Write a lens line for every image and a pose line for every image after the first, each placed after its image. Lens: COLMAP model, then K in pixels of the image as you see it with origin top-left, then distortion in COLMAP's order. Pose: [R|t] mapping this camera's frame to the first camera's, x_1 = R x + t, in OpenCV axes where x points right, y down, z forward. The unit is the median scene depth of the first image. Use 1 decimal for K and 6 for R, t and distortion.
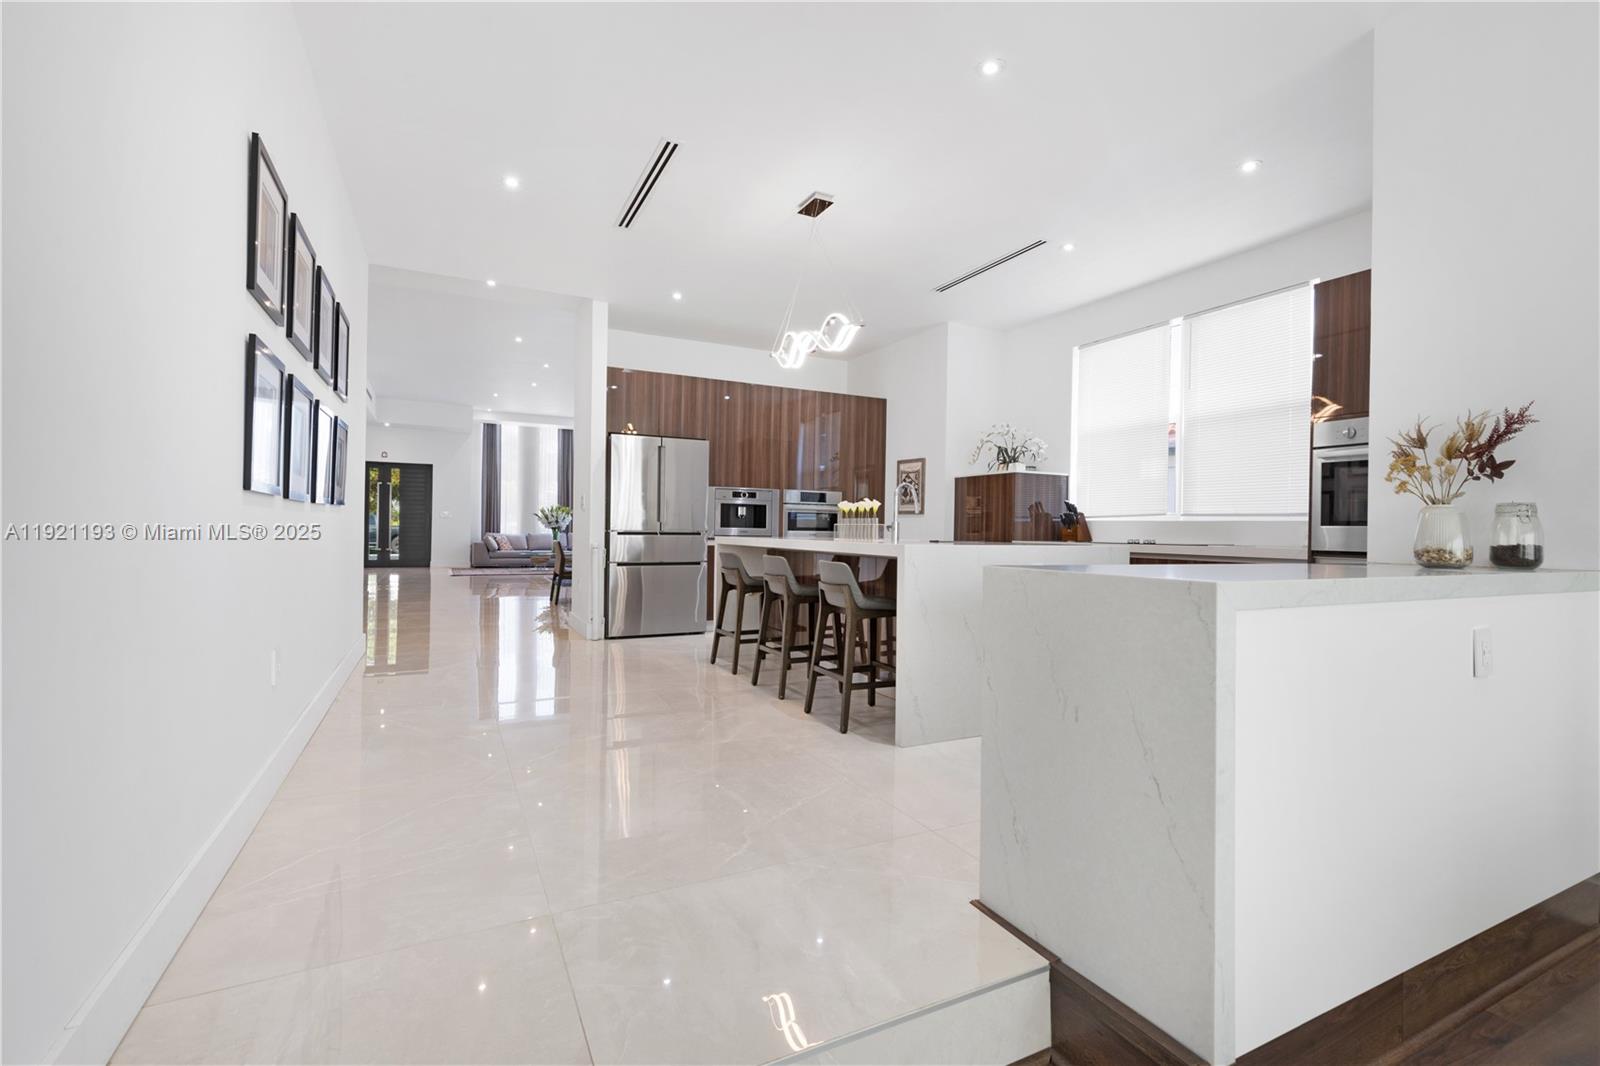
lens RADIAL K [[719.7, 0, 805.6], [0, 719.7, 526.0], [0, 0, 1]] dist [0.003654, -0.000183]
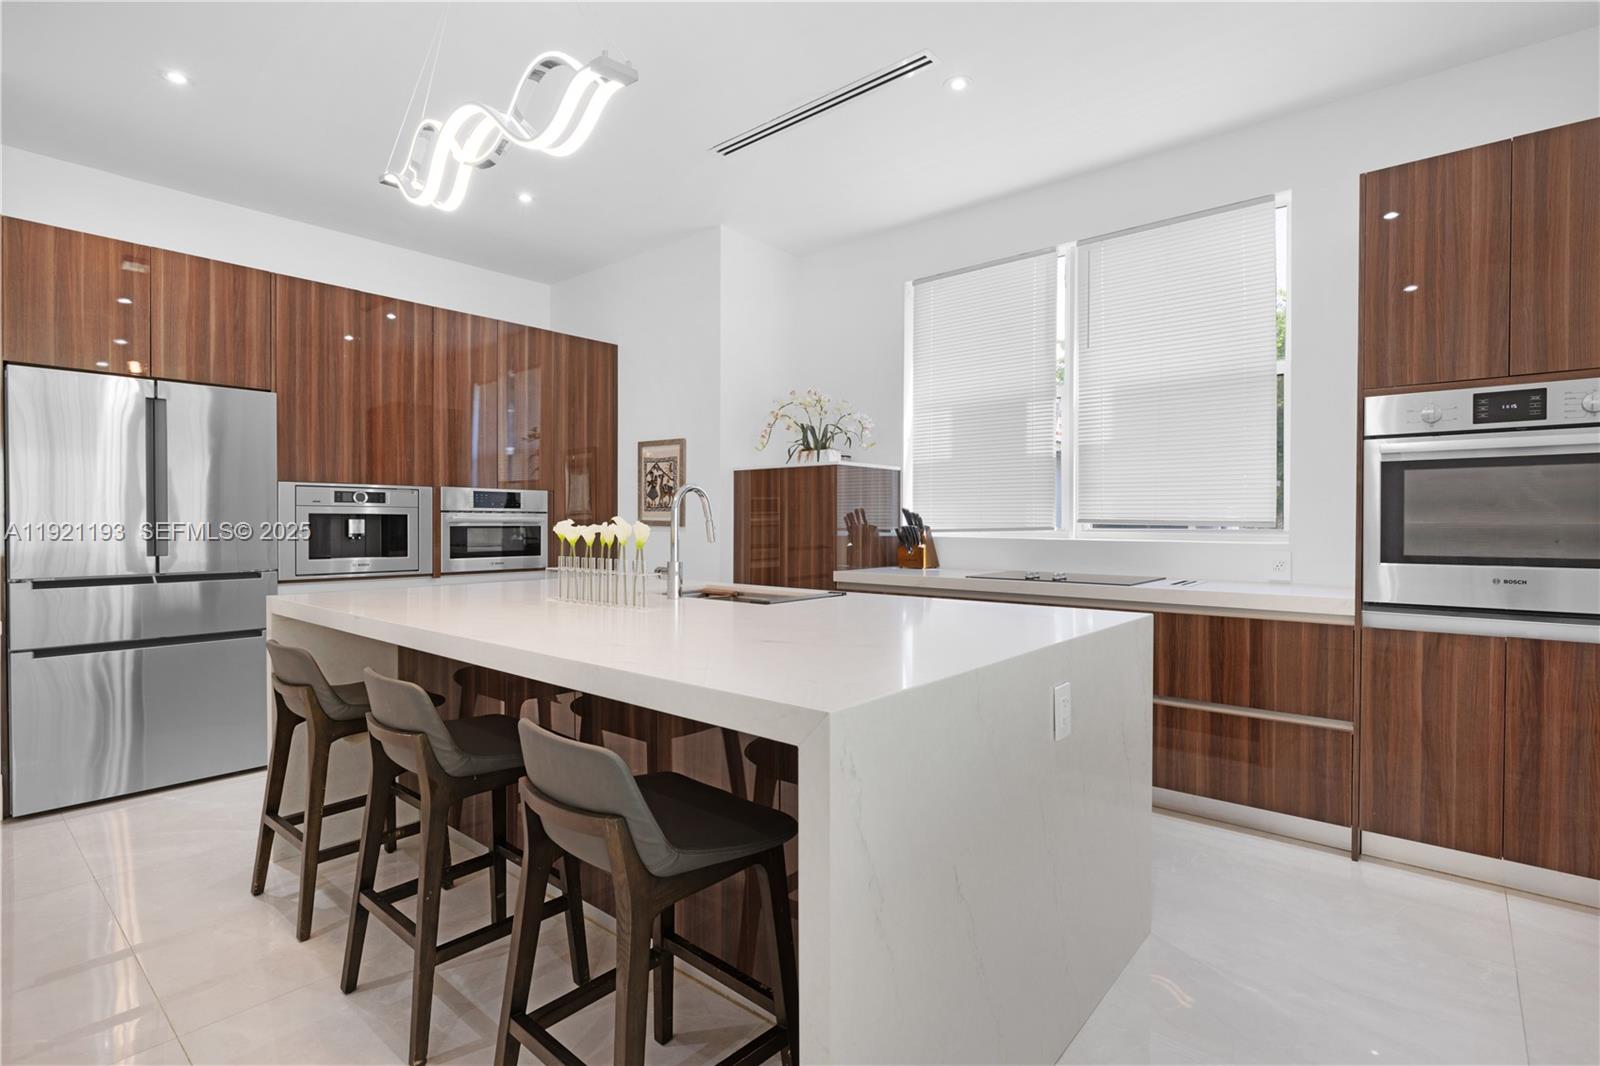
lens RADIAL K [[772.2, 0, 811.6], [0, 772.2, 527.0], [0, 0, 1]] dist [-0.004386, 0.001354]
pose [[0.921844, -0.016796, 0.387196, 0.003120], [0.010888, 0.999788, 0.017449, -0.027252], [-0.387407, -0.011870, 0.921832, 0.328830]]
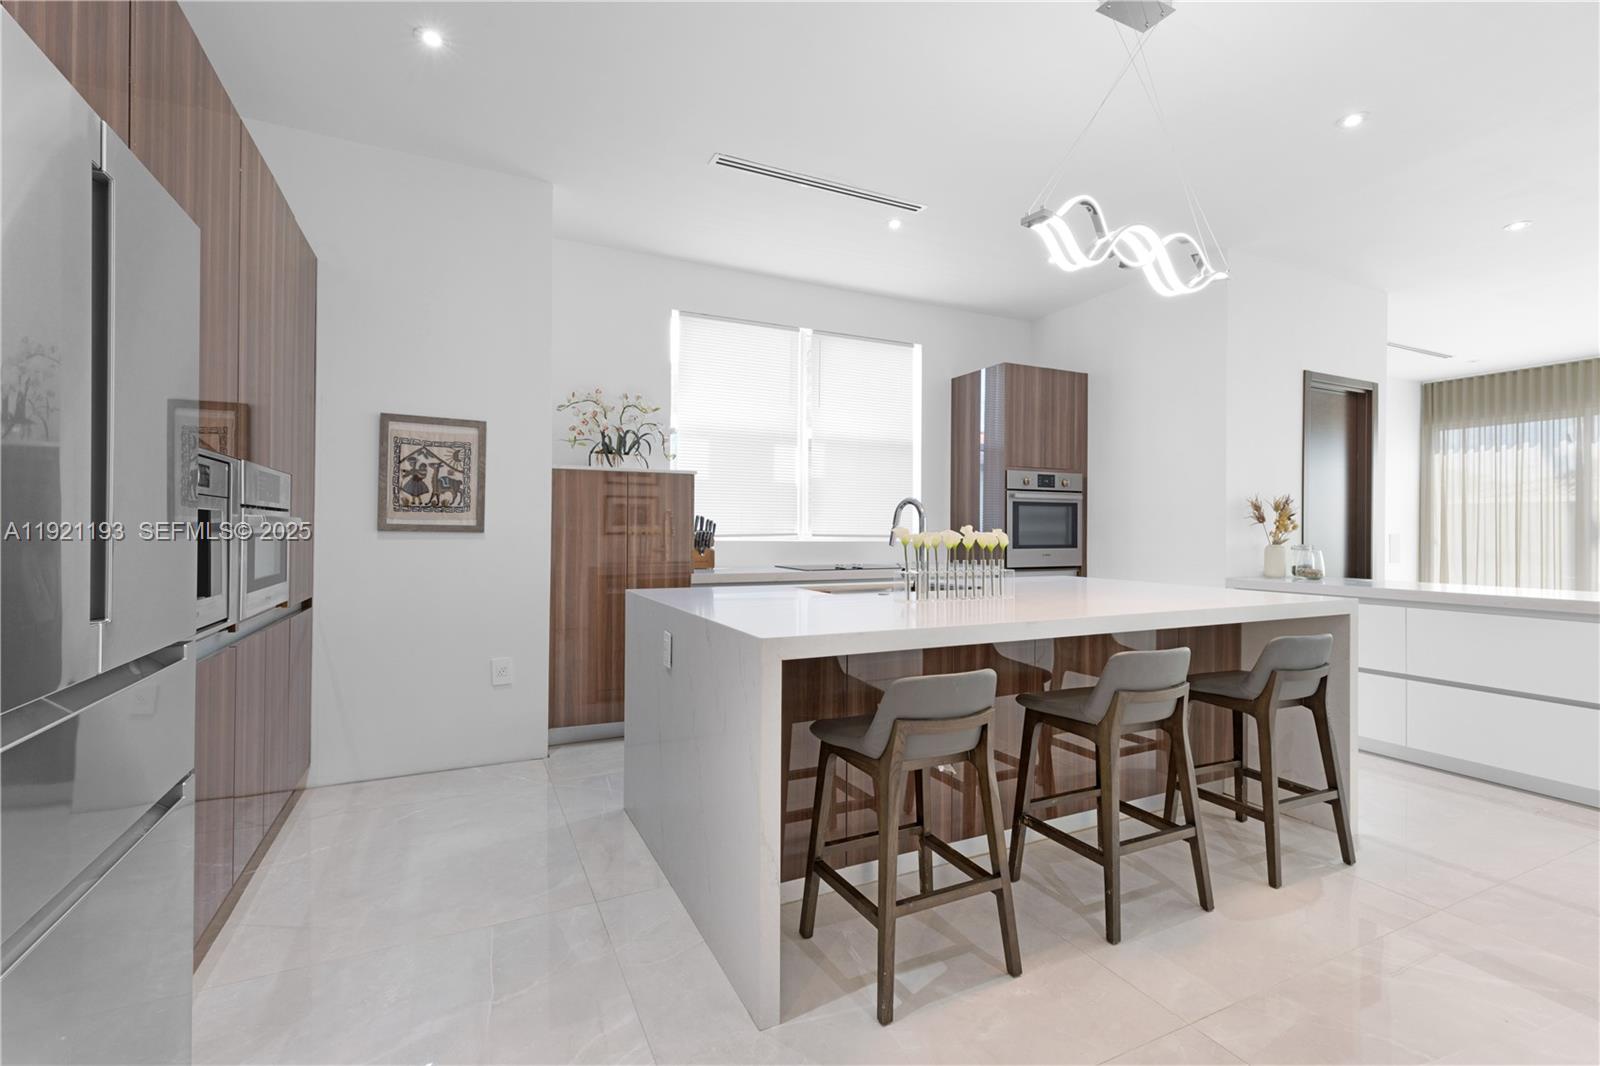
lens RADIAL K [[719.7, 0, 808.3], [0, 719.7, 529.1], [0, 0, 1]] dist [0.003654, -0.000183]
pose [[0.008449, -0.013766, 0.999870, -0.344536], [-0.010594, 0.999848, 0.013855, -0.028784], [-0.999908, -0.010709, 0.008302, 0.776897]]
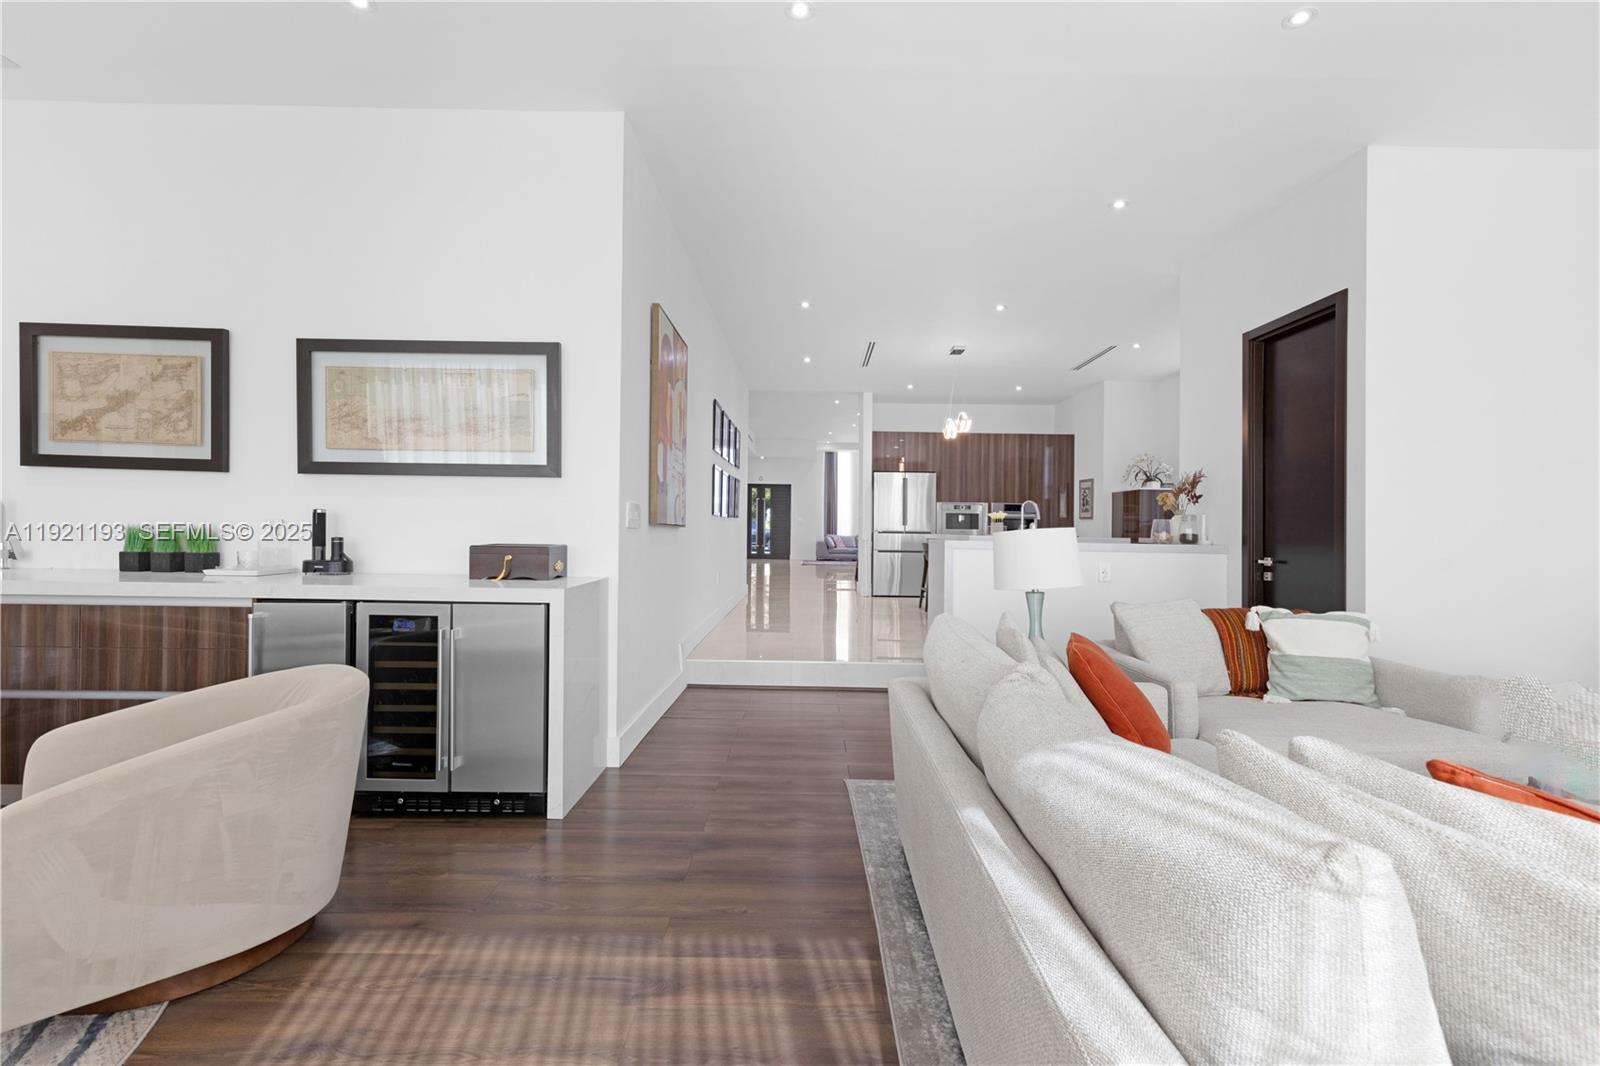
lens RADIAL K [[719.7, 0, 805.4], [0, 719.7, 527.2], [0, 0, 1]] dist [0.003654, -0.000183]
pose [[0.890744, -0.003217, -0.454493, 0.305964], [0.001327, 0.999989, -0.004477, 0.004776], [0.454503, 0.003385, 0.890739, -0.489505]]
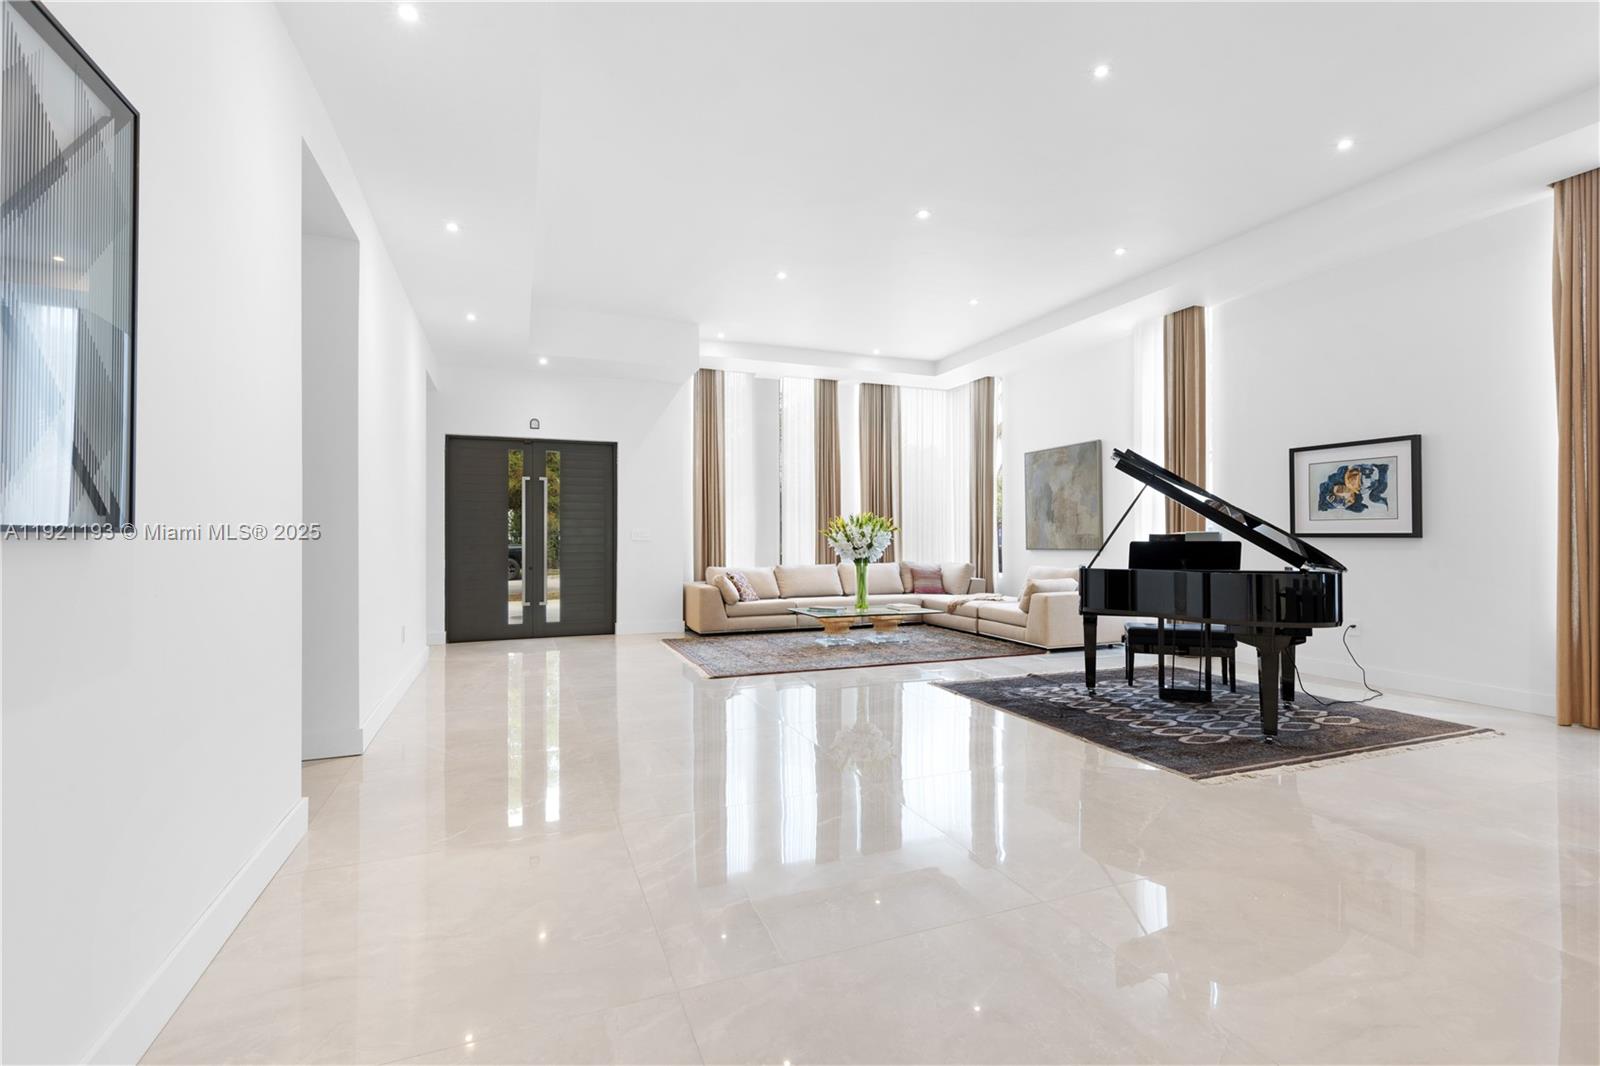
lens RADIAL K [[719.7, 0, 807.0], [0, 719.7, 521.9], [0, 0, 1]] dist [0.003654, -0.000183]
pose [[0.996200, -0.014863, -0.085813, -0.801432], [0.013892, 0.999833, -0.011896, -0.042392], [0.085975, 0.010659, 0.996240, 1.156390]]
